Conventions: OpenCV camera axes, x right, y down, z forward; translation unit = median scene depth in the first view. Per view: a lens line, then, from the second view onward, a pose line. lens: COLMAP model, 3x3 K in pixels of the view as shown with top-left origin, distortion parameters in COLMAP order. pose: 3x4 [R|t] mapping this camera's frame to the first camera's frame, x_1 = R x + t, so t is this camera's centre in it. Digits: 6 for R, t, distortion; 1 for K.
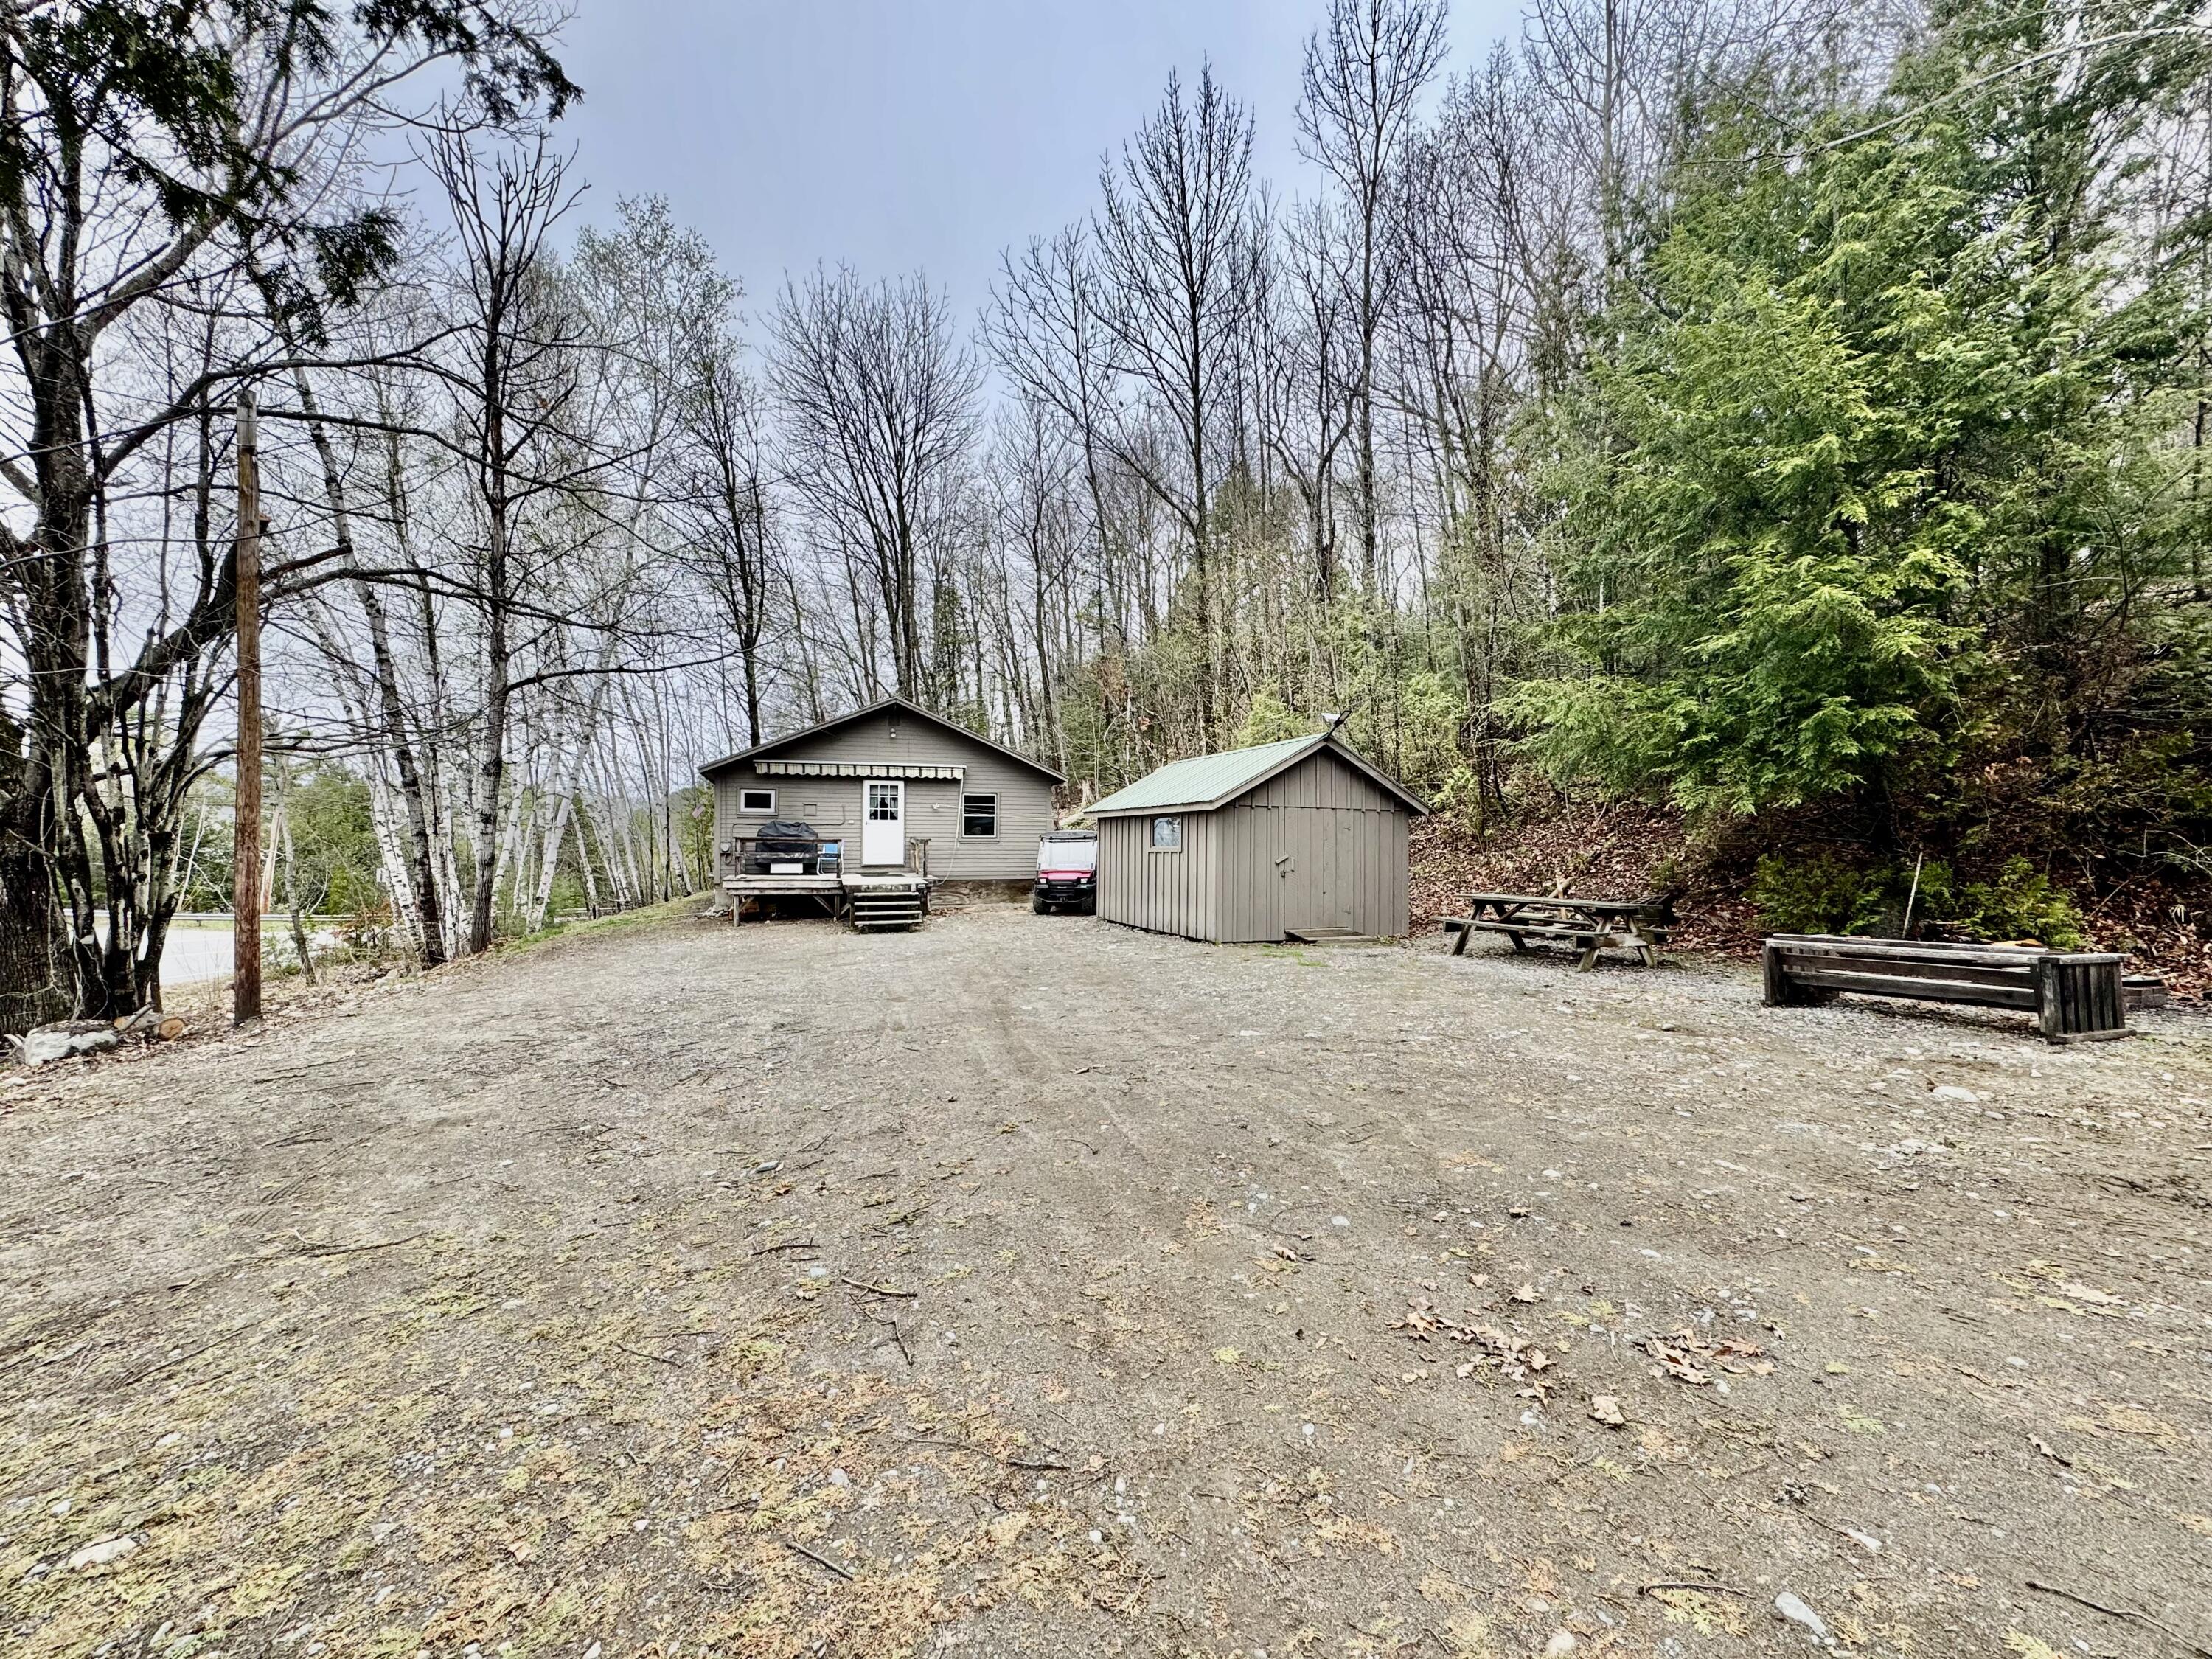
lens RADIAL K [[880.9, 0, 1102.1], [0, 880.9, 831.3], [0, 0, 1]] dist [-0.004463, 0.000390]
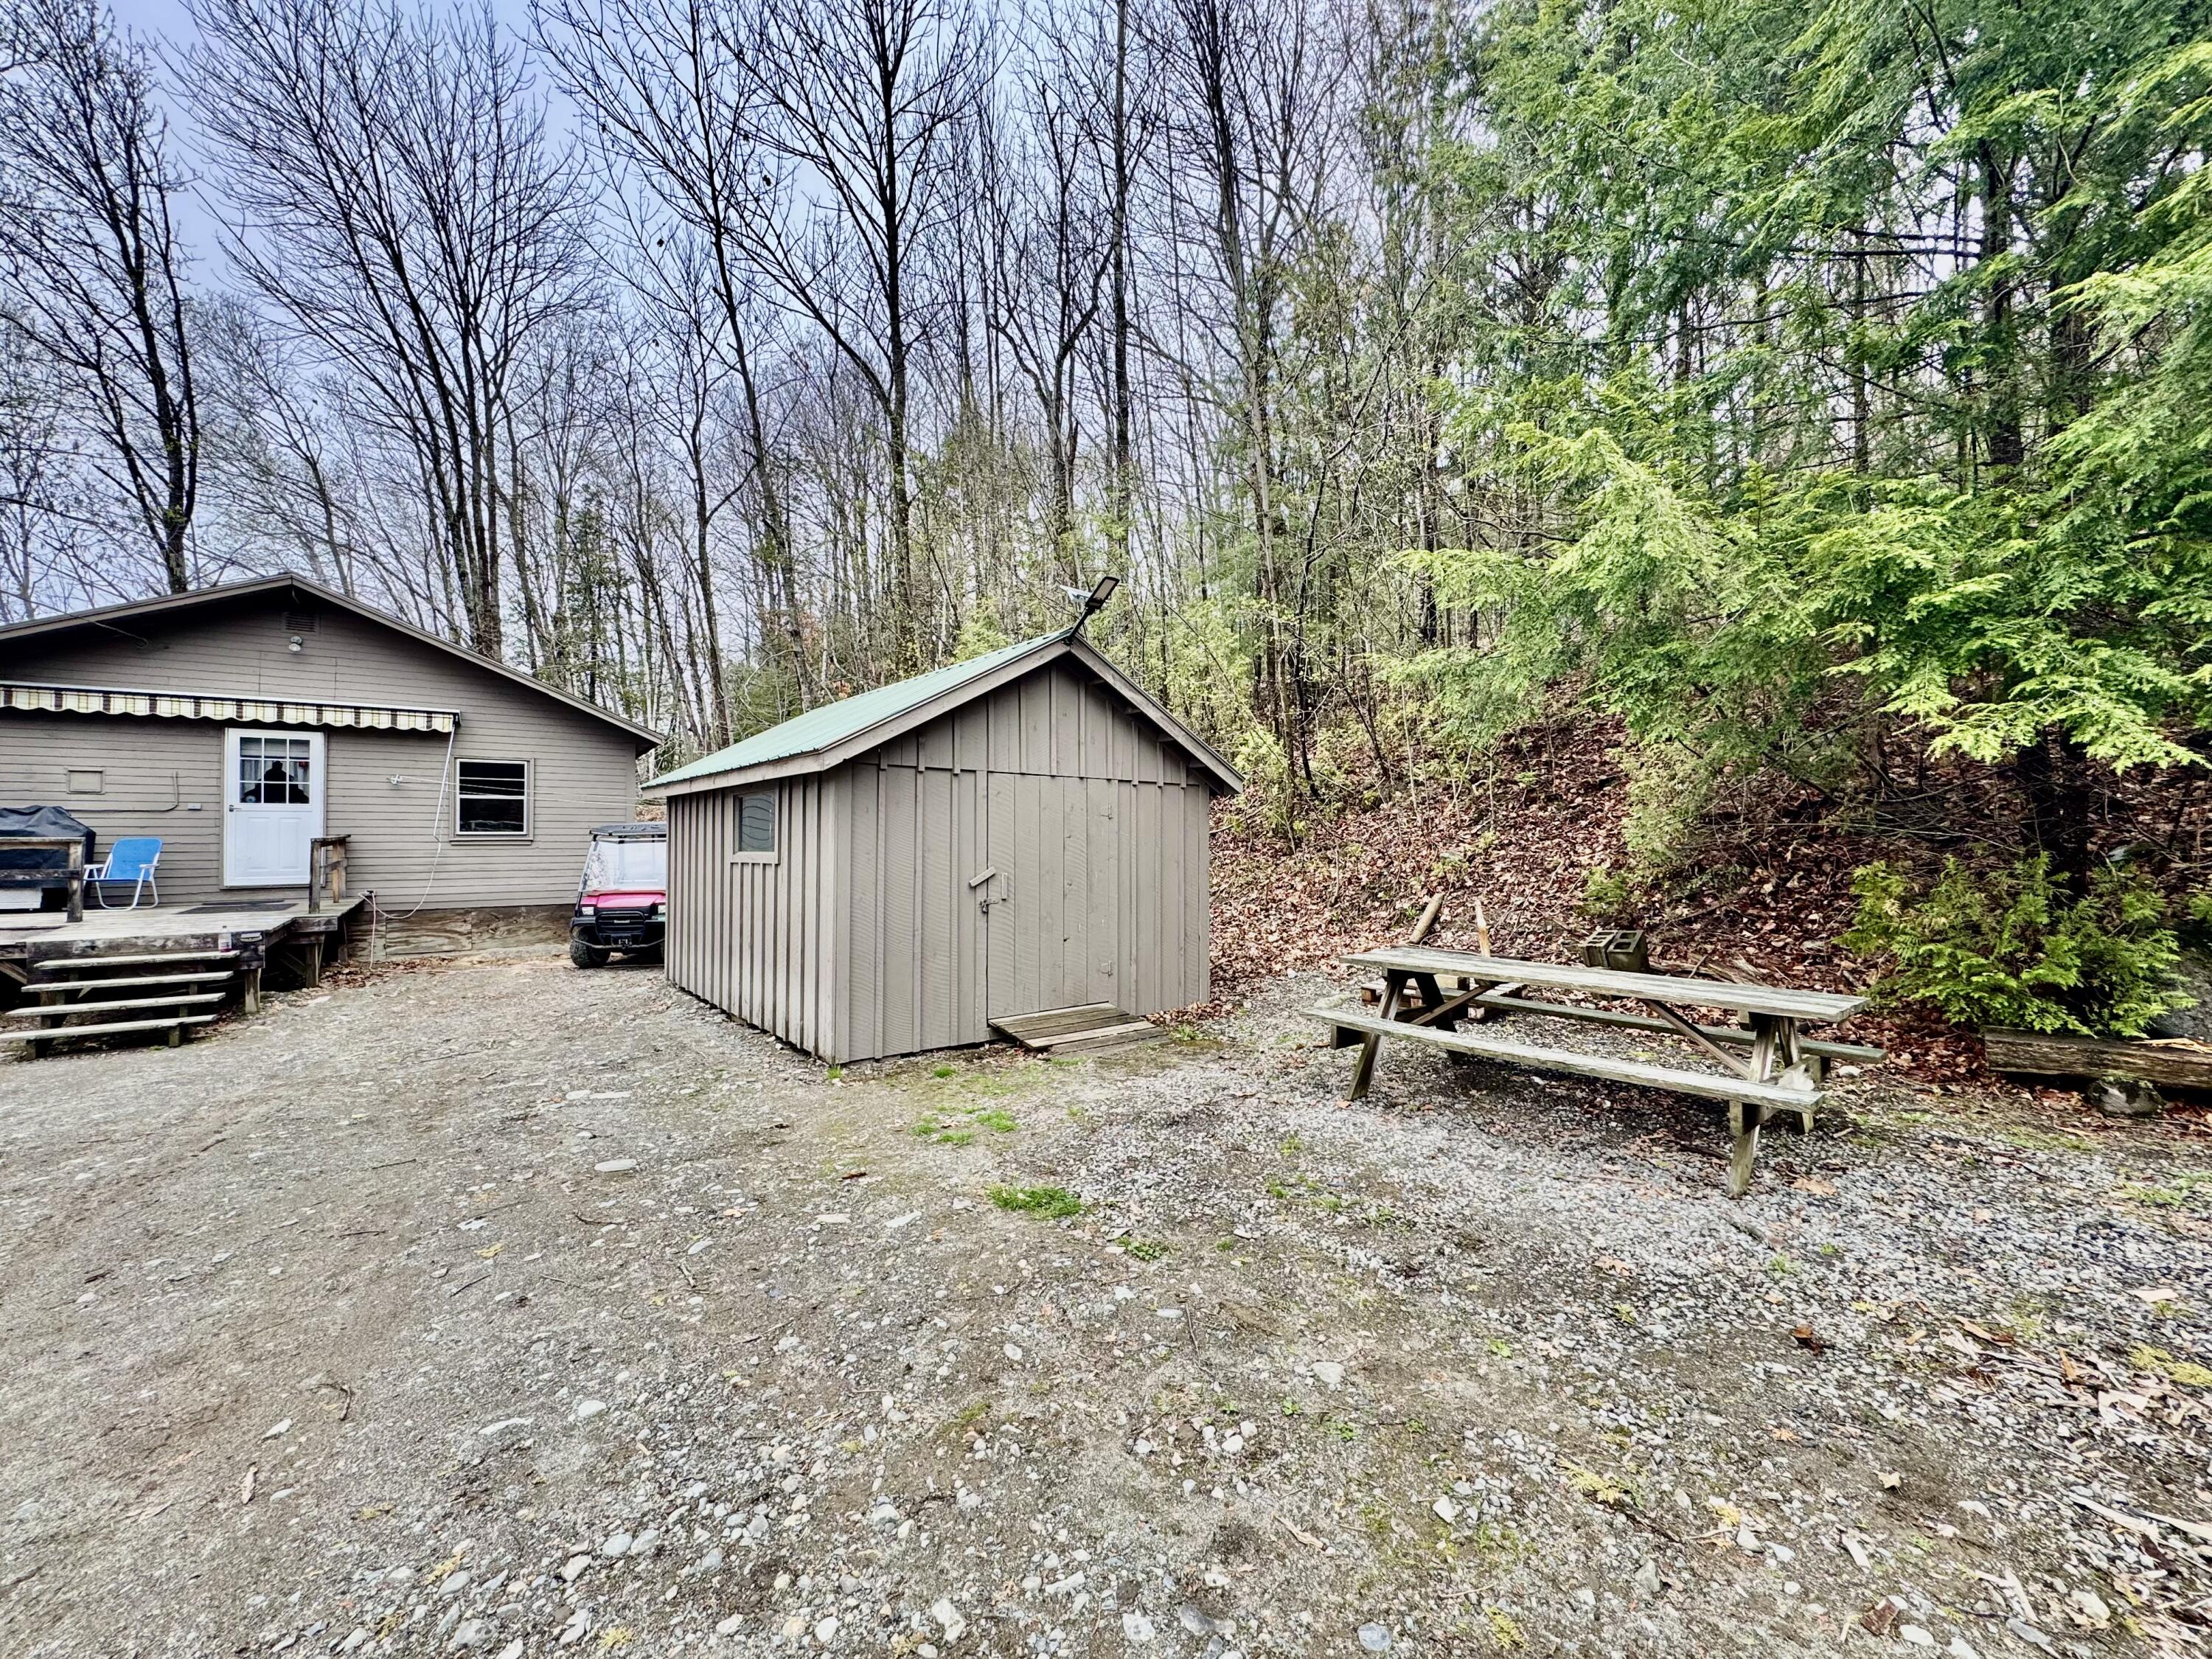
lens RADIAL K [[880.9, 0, 1106.9], [0, 880.9, 814.7], [0, 0, 1]] dist [-0.004463, 0.000390]
pose [[0.956536, 0.003040, 0.291600, 0.087165], [0.000978, 0.999907, -0.013631, 0.002341], [-0.291614, 0.013324, 0.956443, 0.347186]]
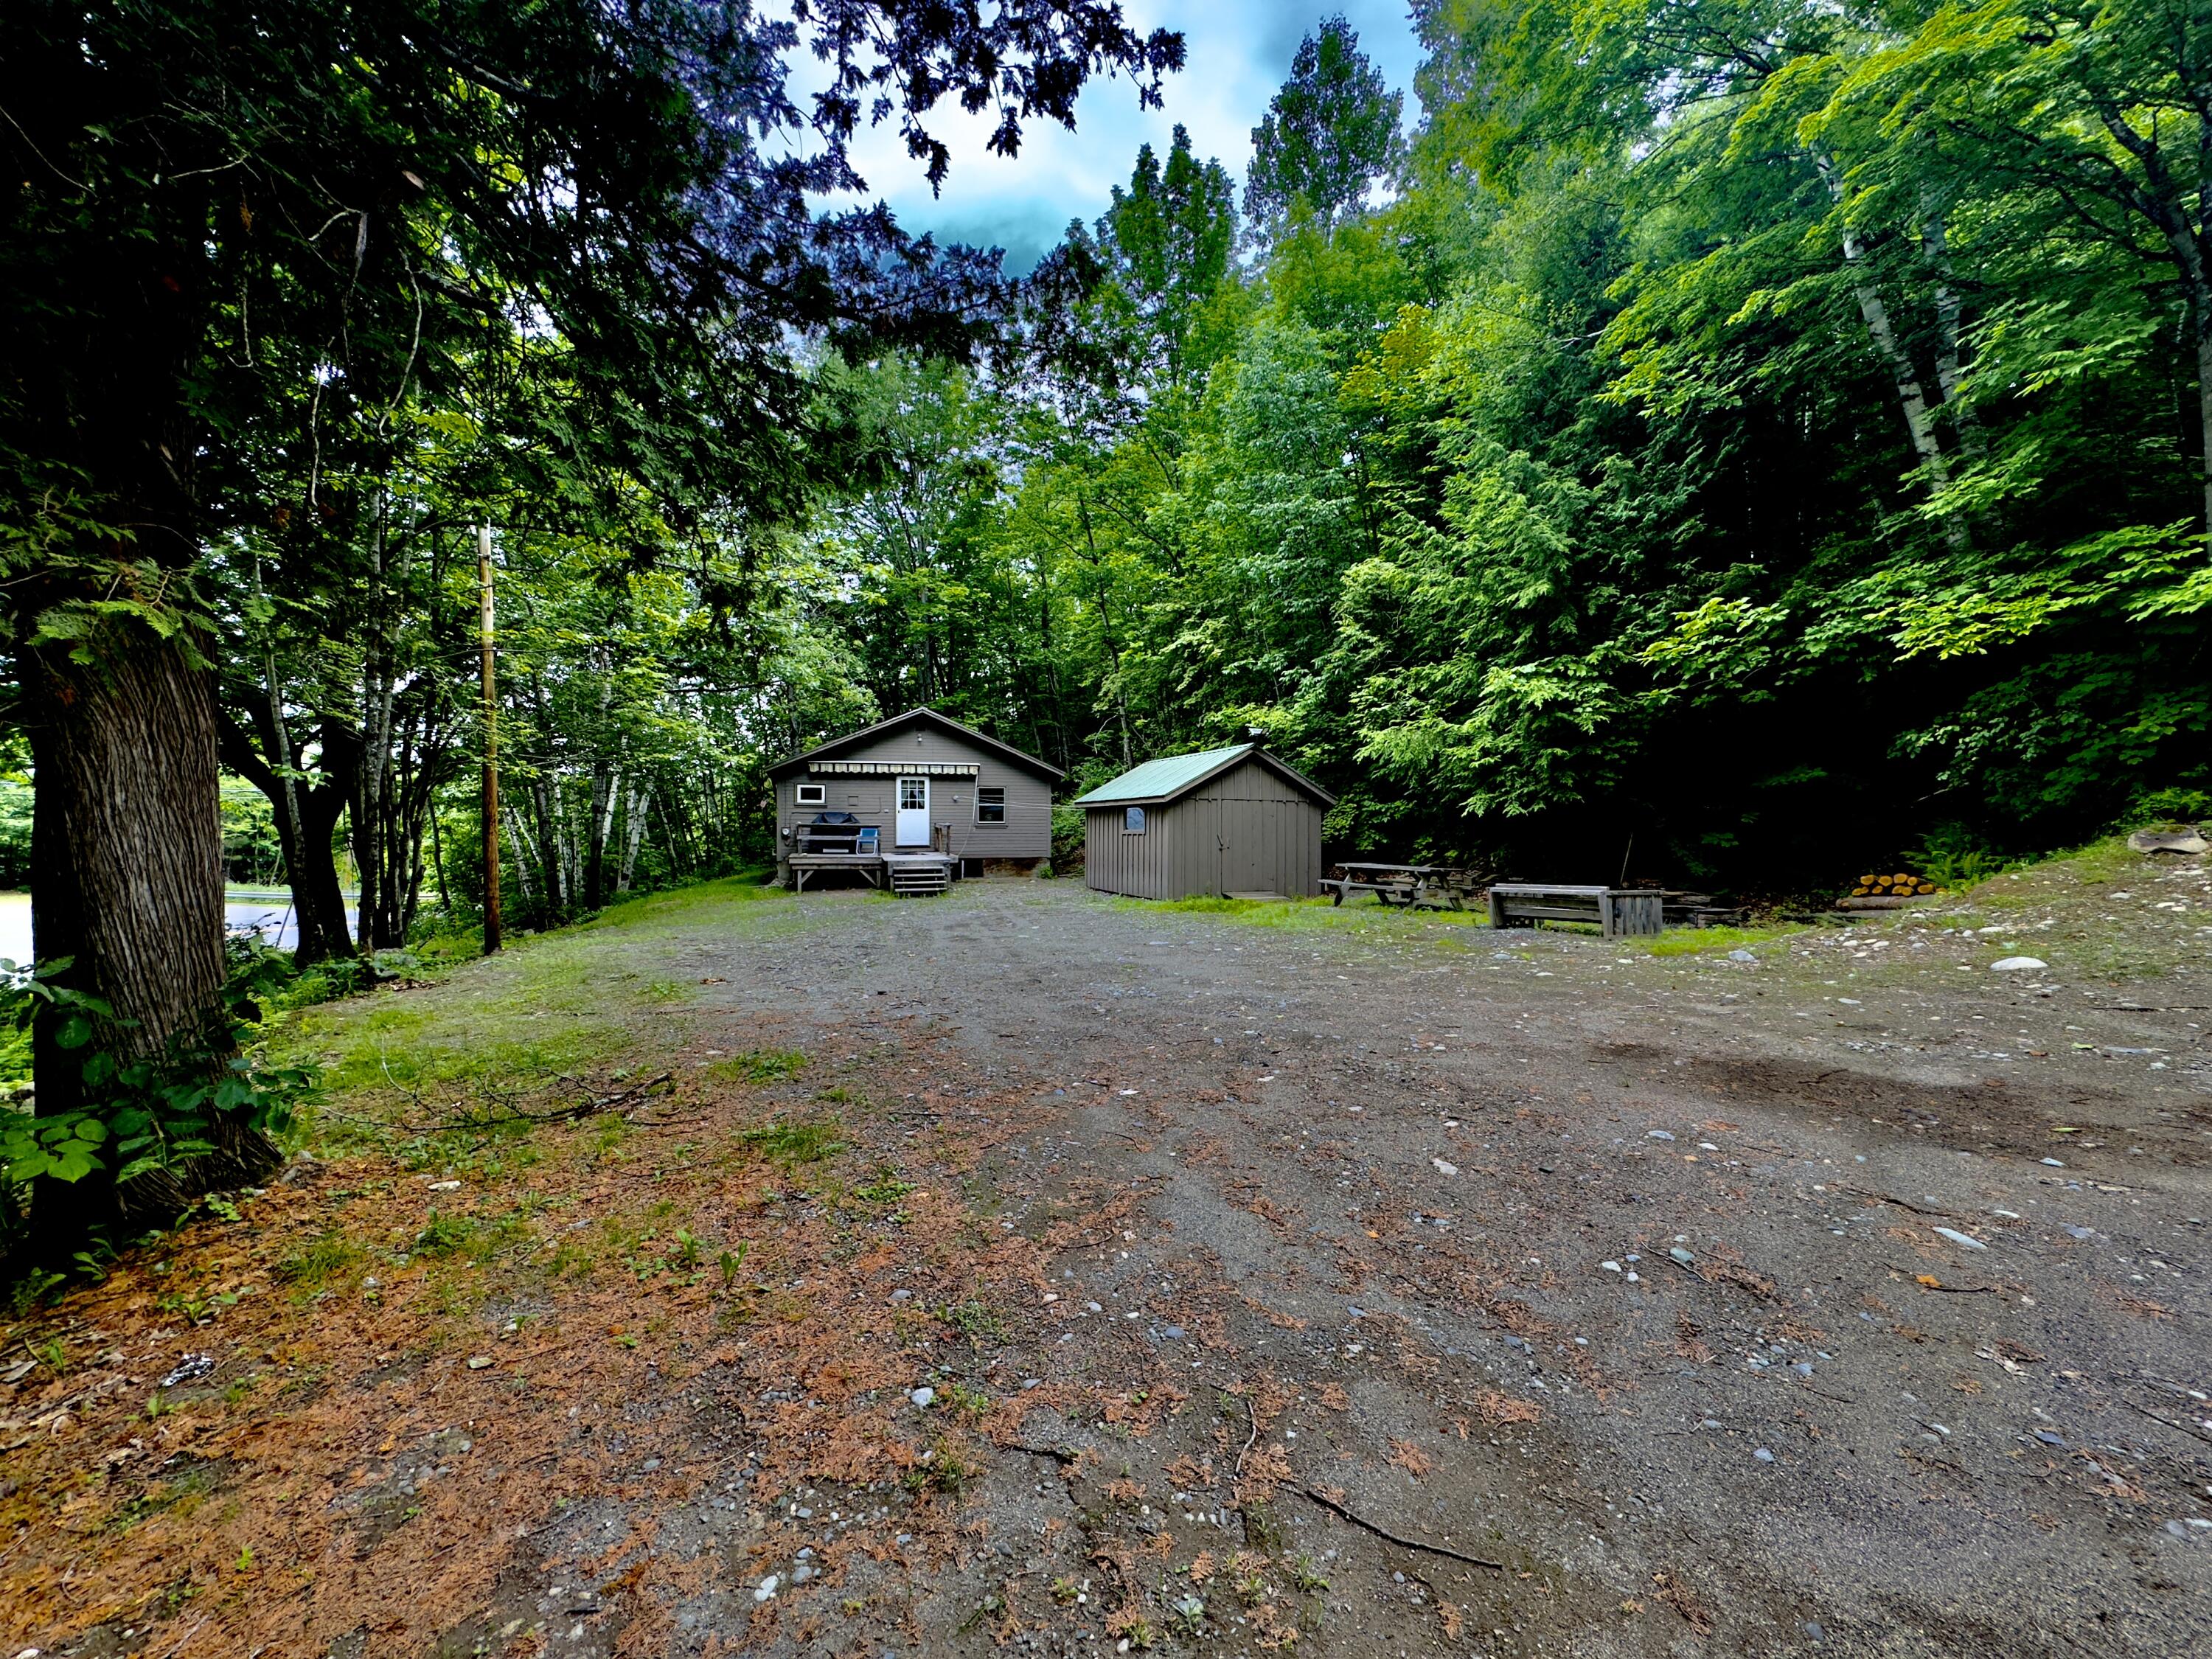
lens RADIAL K [[880.9, 0, 1103.4], [0, 880.9, 821.0], [0, 0, 1]] dist [-0.004463, 0.000390]
pose [[0.999923, -0.002840, -0.012086, 0.031364], [0.002908, 0.999980, 0.005666, -0.002412], [0.012070, -0.005701, 0.999911, -0.221717]]
